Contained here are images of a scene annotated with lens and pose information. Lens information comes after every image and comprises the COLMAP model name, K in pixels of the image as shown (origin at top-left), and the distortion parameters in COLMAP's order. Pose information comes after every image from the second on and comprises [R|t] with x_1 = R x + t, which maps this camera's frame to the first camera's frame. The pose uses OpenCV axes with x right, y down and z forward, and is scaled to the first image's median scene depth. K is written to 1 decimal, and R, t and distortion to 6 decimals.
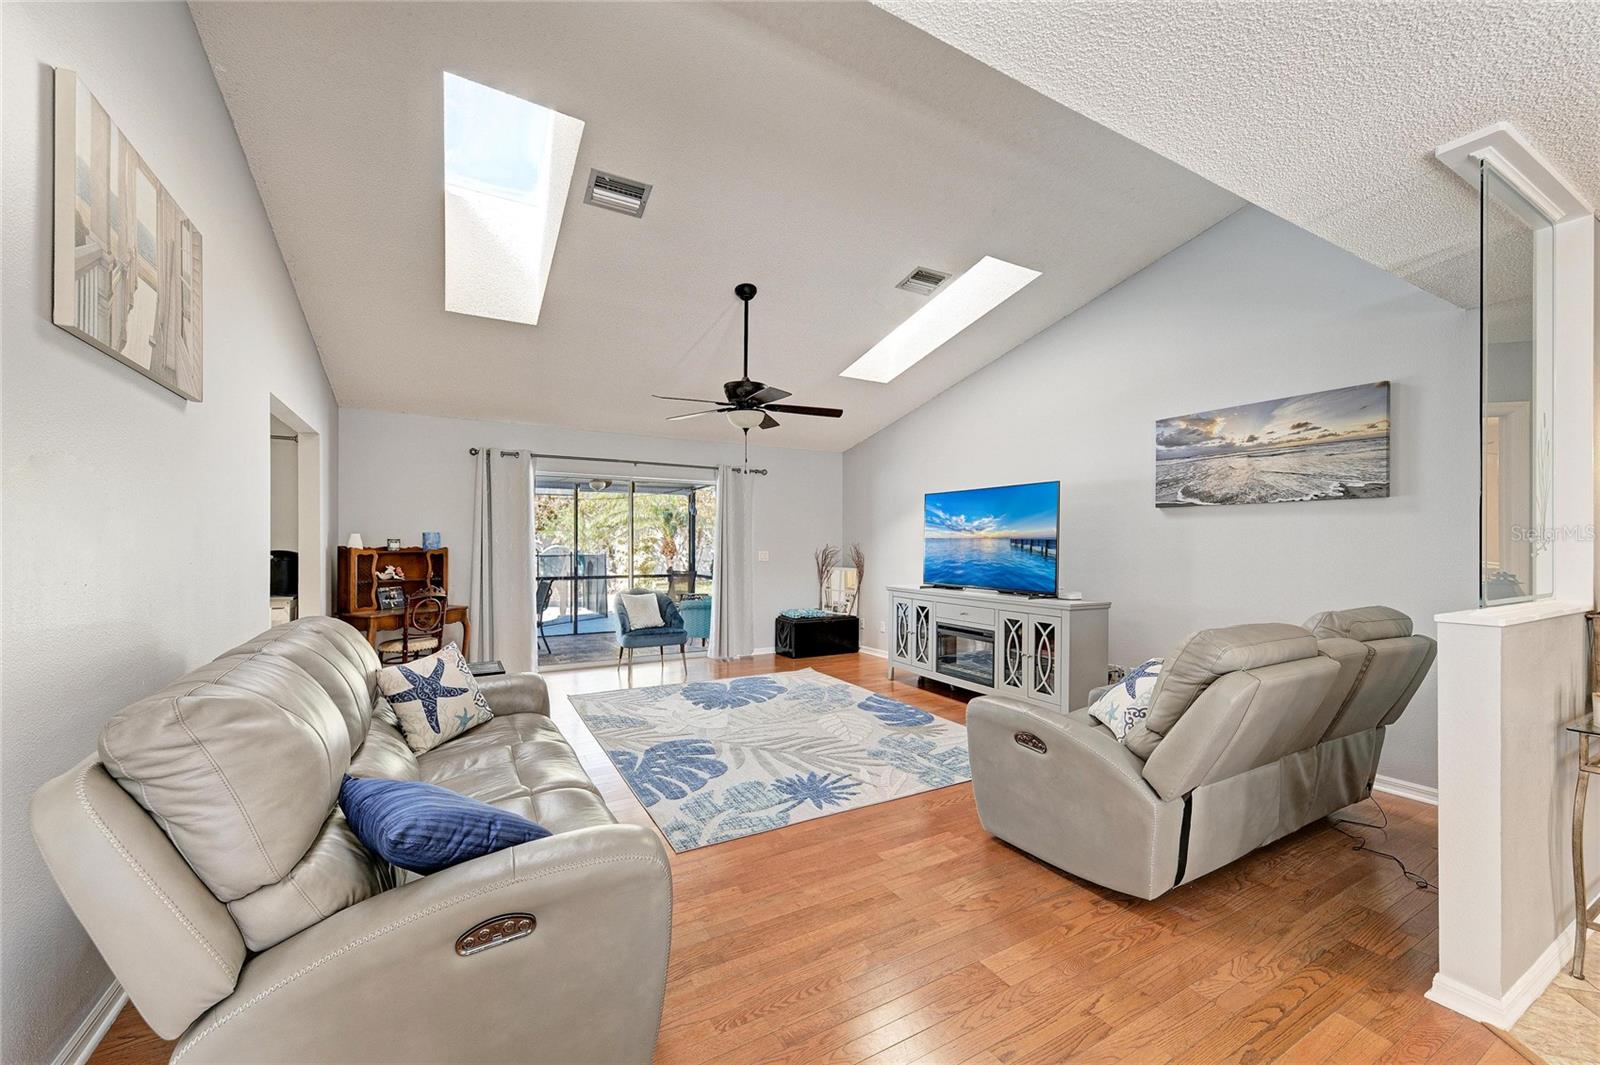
lens RADIAL K [[627.2, 0, 806.6], [0, 627.2, 543.3], [0, 0, 1]] dist [0.015122, -0.000727]
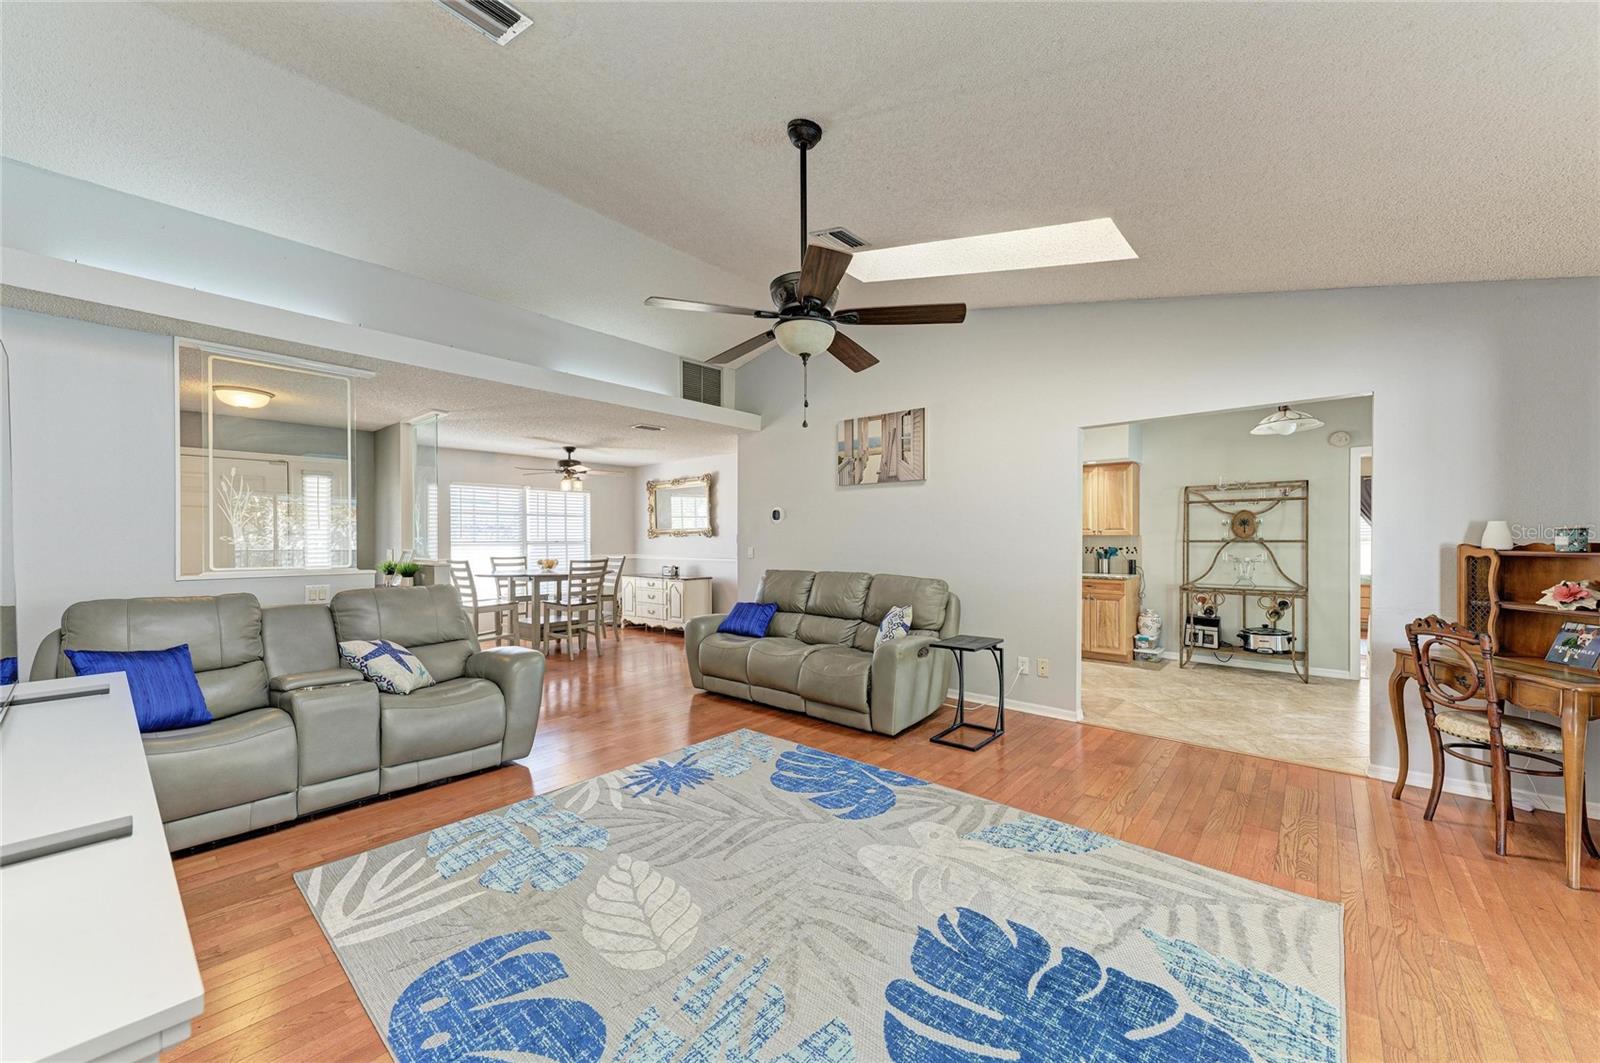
lens RADIAL K [[596.3, 0, 808.9], [0, 596.3, 543.5], [0, 0, 1]] dist [0.012533, -0.000099]
pose [[-0.940809, 0.004008, -0.338912, 0.101169], [0.003347, 0.999991, 0.002533, 0.003889], [0.338920, 0.001249, -0.940815, 1.560102]]
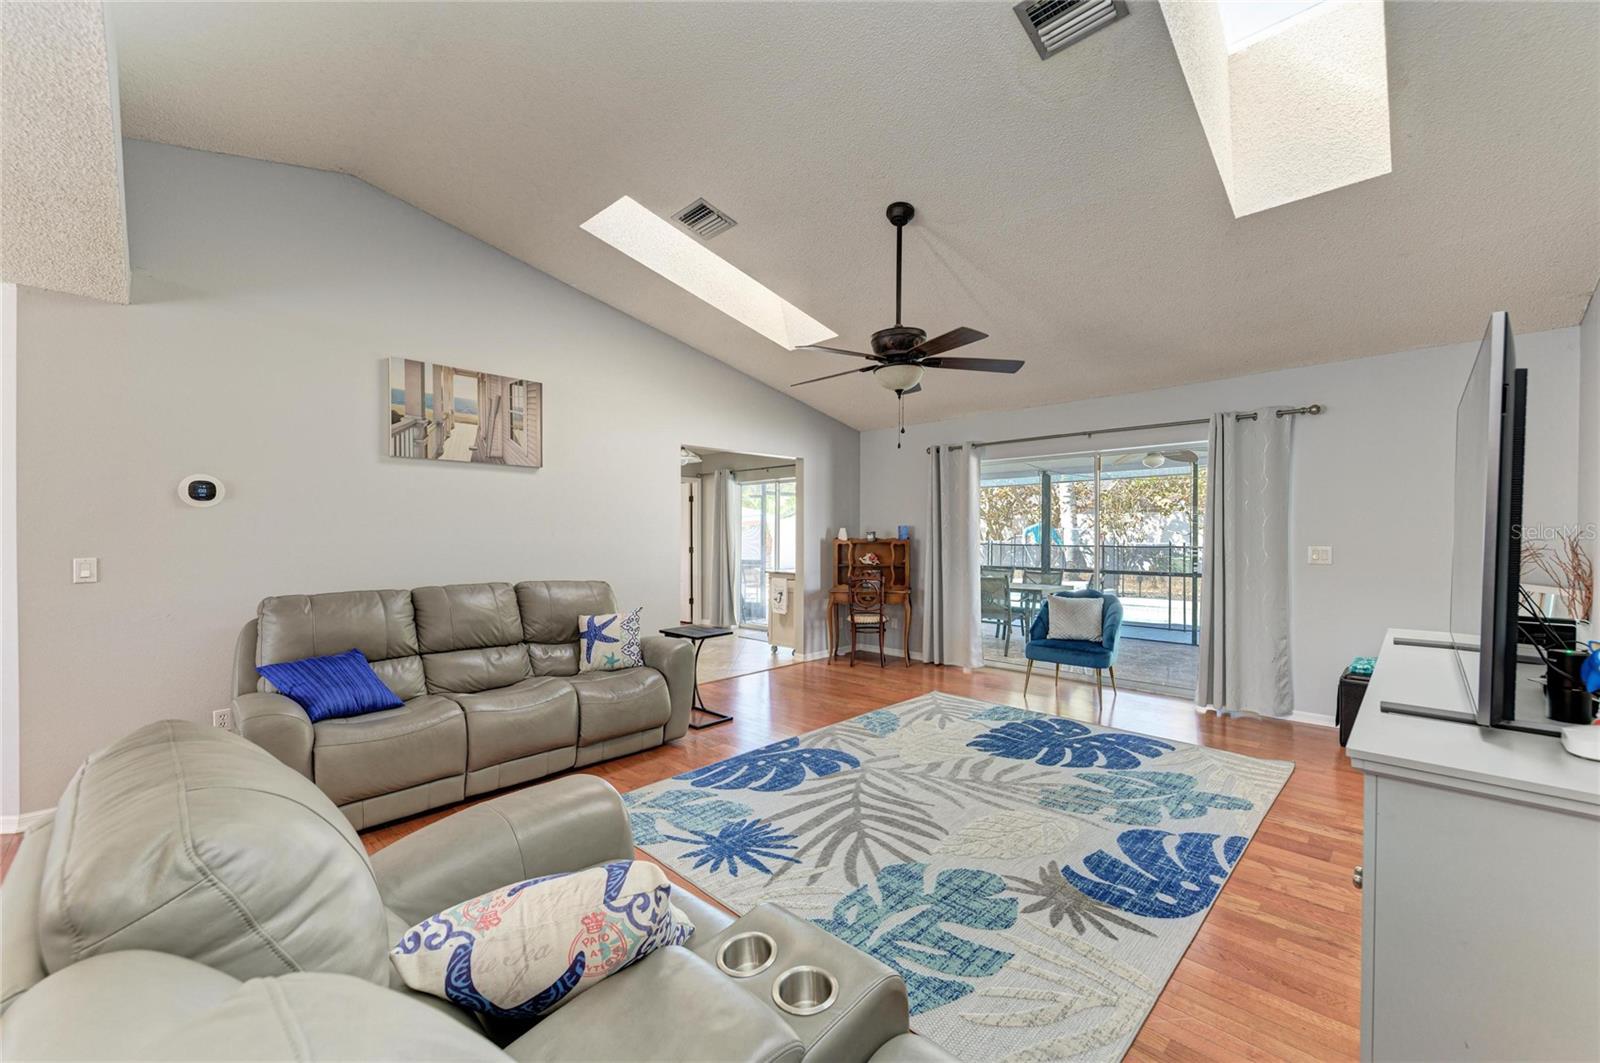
lens RADIAL K [[627.2, 0, 806.6], [0, 627.2, 542.3], [0, 0, 1]] dist [0.015122, -0.000727]
pose [[0.276672, 0.010438, -0.960908, 0.623986], [0.007563, 0.999886, 0.013039, -0.003411], [0.960935, -0.010874, 0.276562, 0.672309]]
